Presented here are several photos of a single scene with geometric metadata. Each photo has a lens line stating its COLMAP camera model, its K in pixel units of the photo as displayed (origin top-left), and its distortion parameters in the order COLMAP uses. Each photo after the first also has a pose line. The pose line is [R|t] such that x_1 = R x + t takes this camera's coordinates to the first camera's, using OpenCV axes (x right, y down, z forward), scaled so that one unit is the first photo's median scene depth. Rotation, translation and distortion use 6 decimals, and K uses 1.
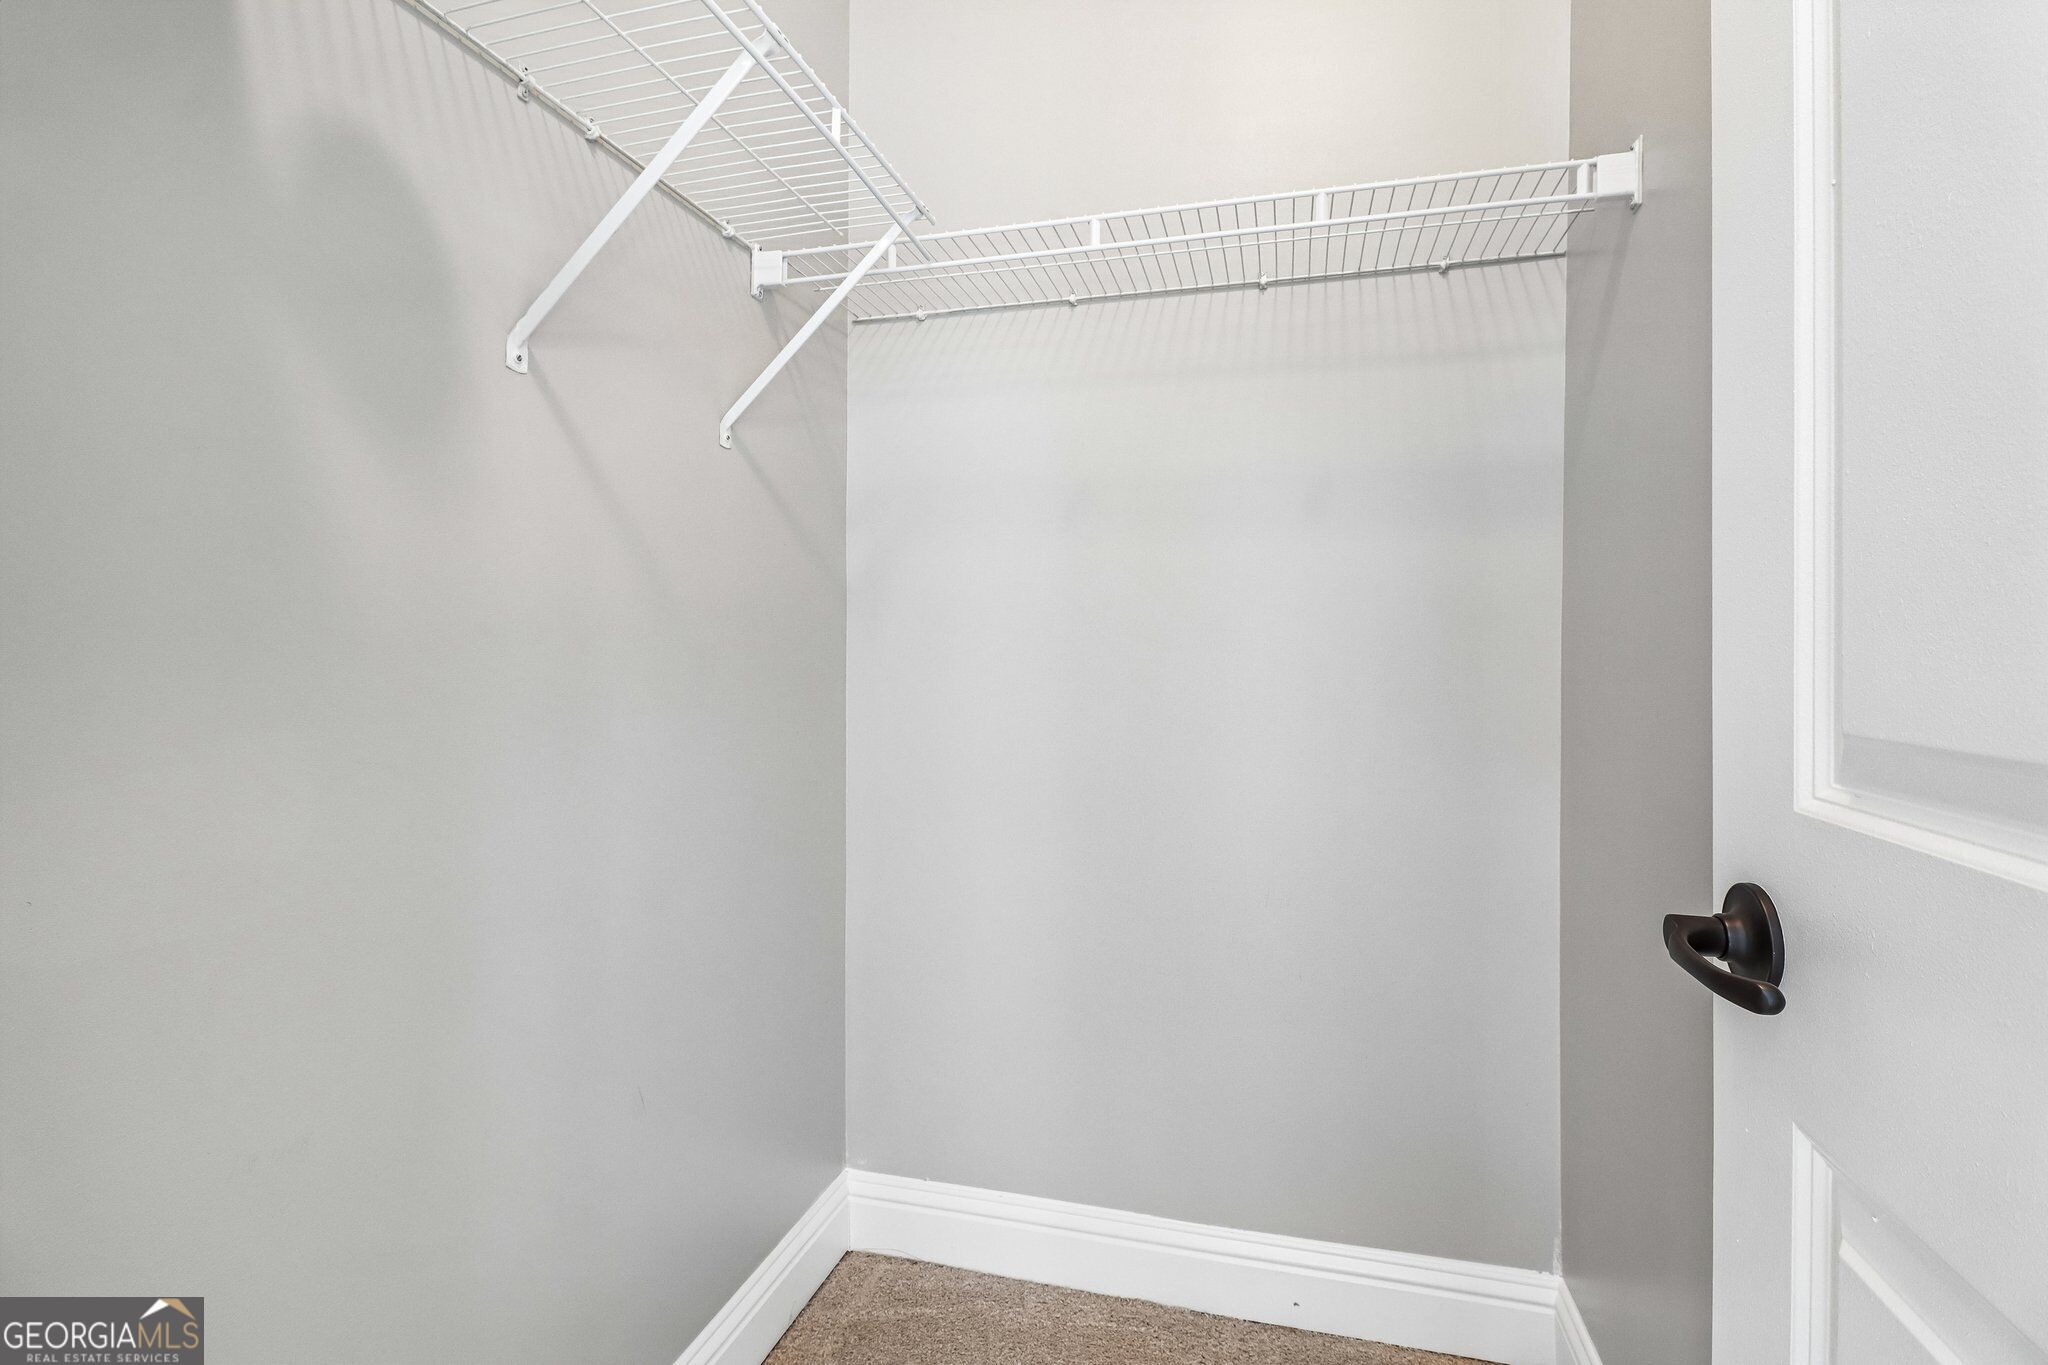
lens RADIAL K [[953.9, 0, 1030.7], [0, 953.9, 645.9], [0, 0, 1]] dist [0.000610, -0.012144]
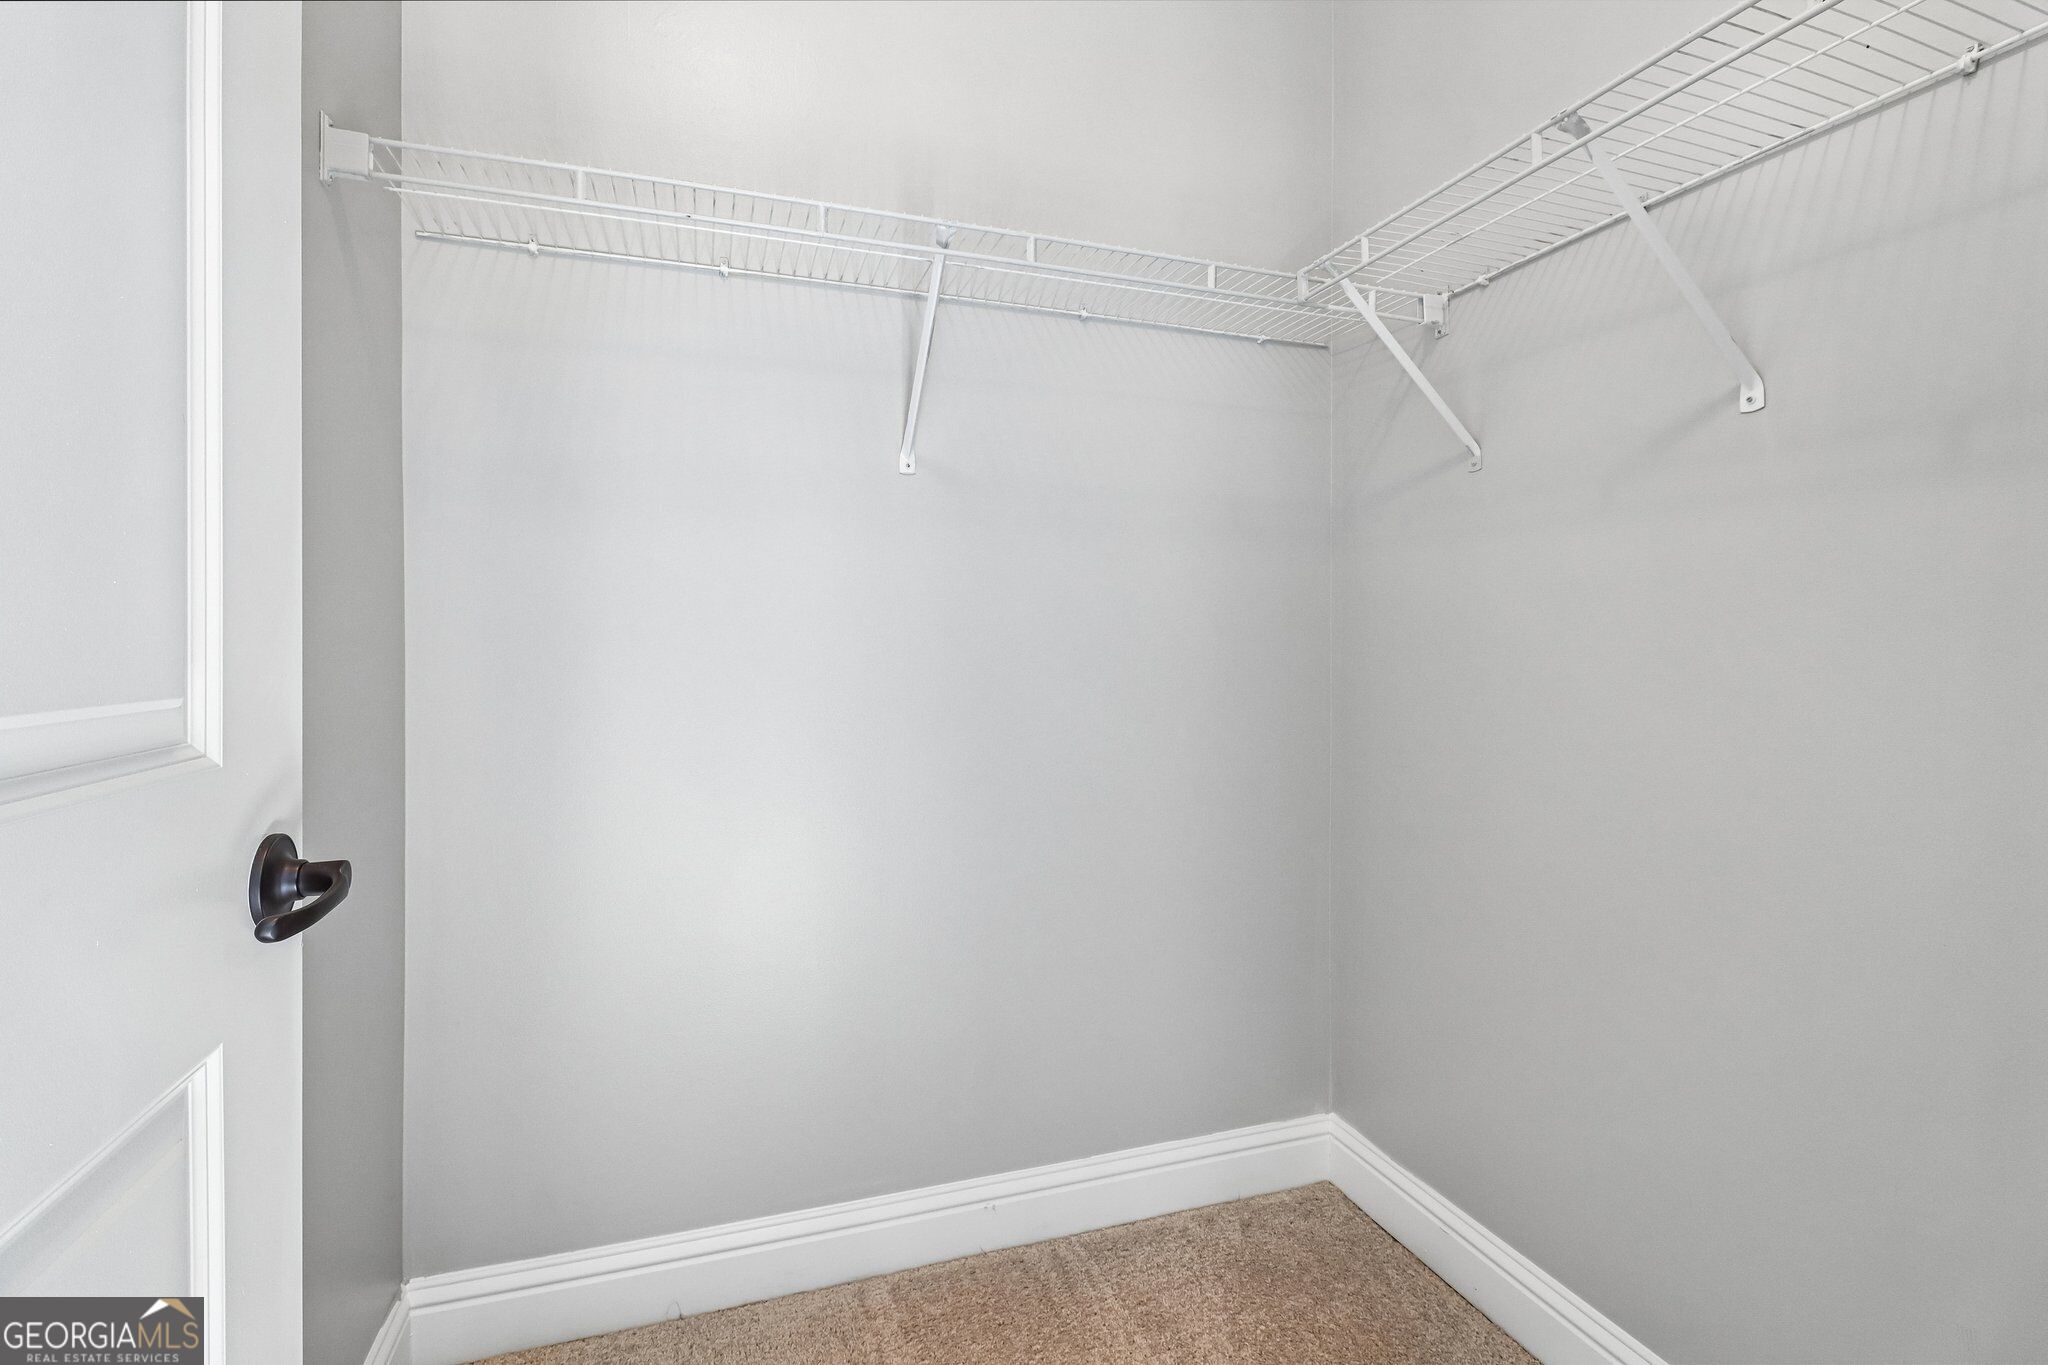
lens RADIAL K [[937.9, 0, 1018.9], [0, 937.9, 641.3], [0, 0, 1]] dist [0.000596, 0.000165]
pose [[0.840899, 0.003765, 0.541179, -0.233152], [-0.005336, 0.999985, 0.001334, 0.002015], [-0.541166, -0.004009, 0.840906, 0.058164]]
